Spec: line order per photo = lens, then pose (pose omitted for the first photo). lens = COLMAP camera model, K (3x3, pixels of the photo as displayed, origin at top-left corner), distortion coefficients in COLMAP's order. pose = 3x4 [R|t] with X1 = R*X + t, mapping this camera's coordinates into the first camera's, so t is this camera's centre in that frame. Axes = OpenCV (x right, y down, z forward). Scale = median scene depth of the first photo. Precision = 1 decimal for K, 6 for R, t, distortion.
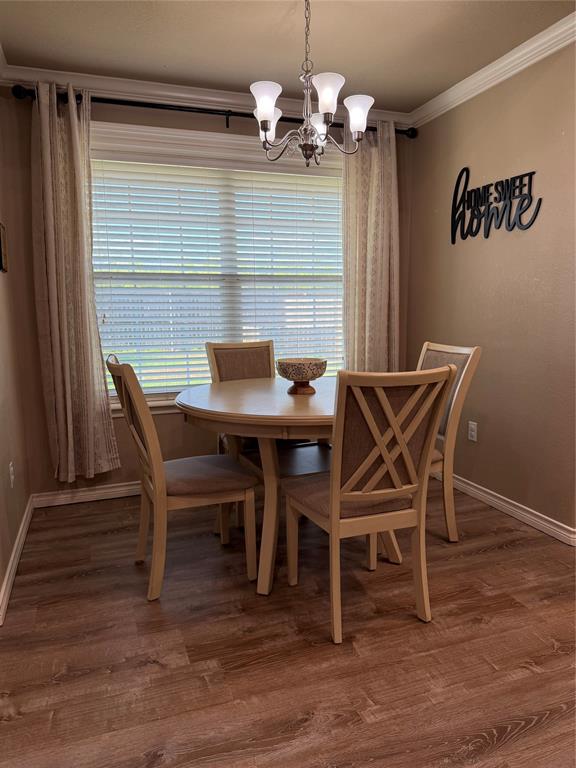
lens RADIAL K [[549.8, 0, 290.1], [0, 549.8, 380.2], [0, 0, 1]] dist [0.003093, -0.001303]
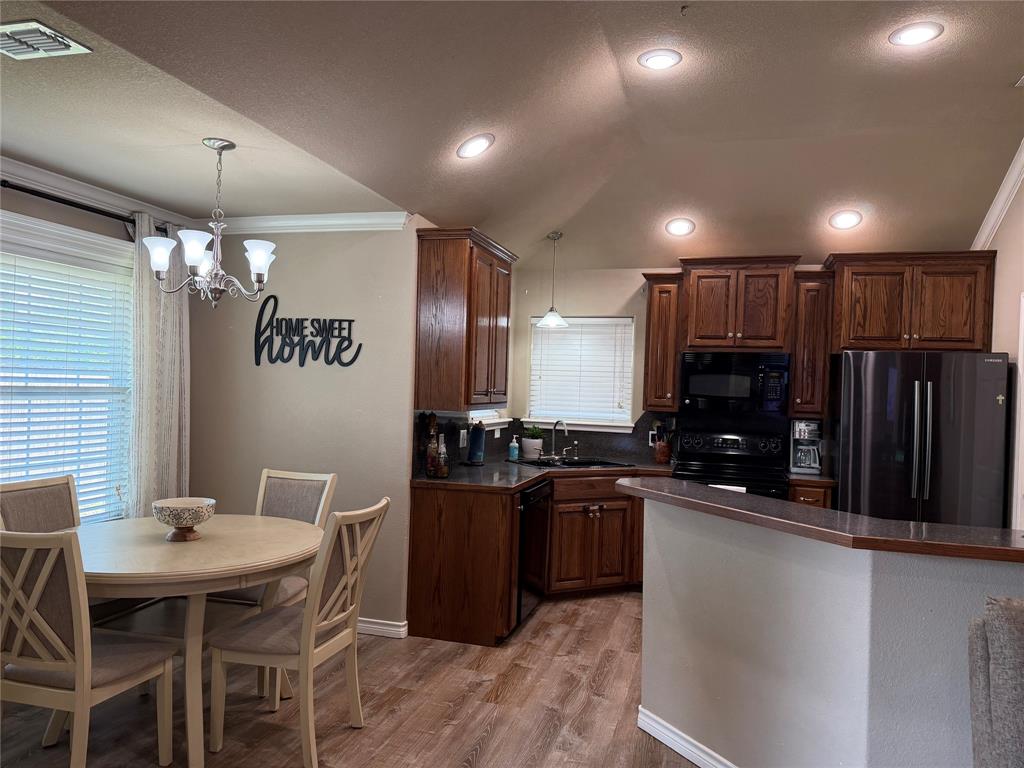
lens RADIAL K [[717.3, 0, 512.0], [0, 717.3, 384.0], [0, 0, 1]] dist [0.139096, -0.224301]
pose [[0.592986, 0.034034, 0.804493, -0.565807], [0.064919, 0.993833, -0.089895, -0.078766], [-0.802592, 0.105533, 0.587120, -0.154809]]
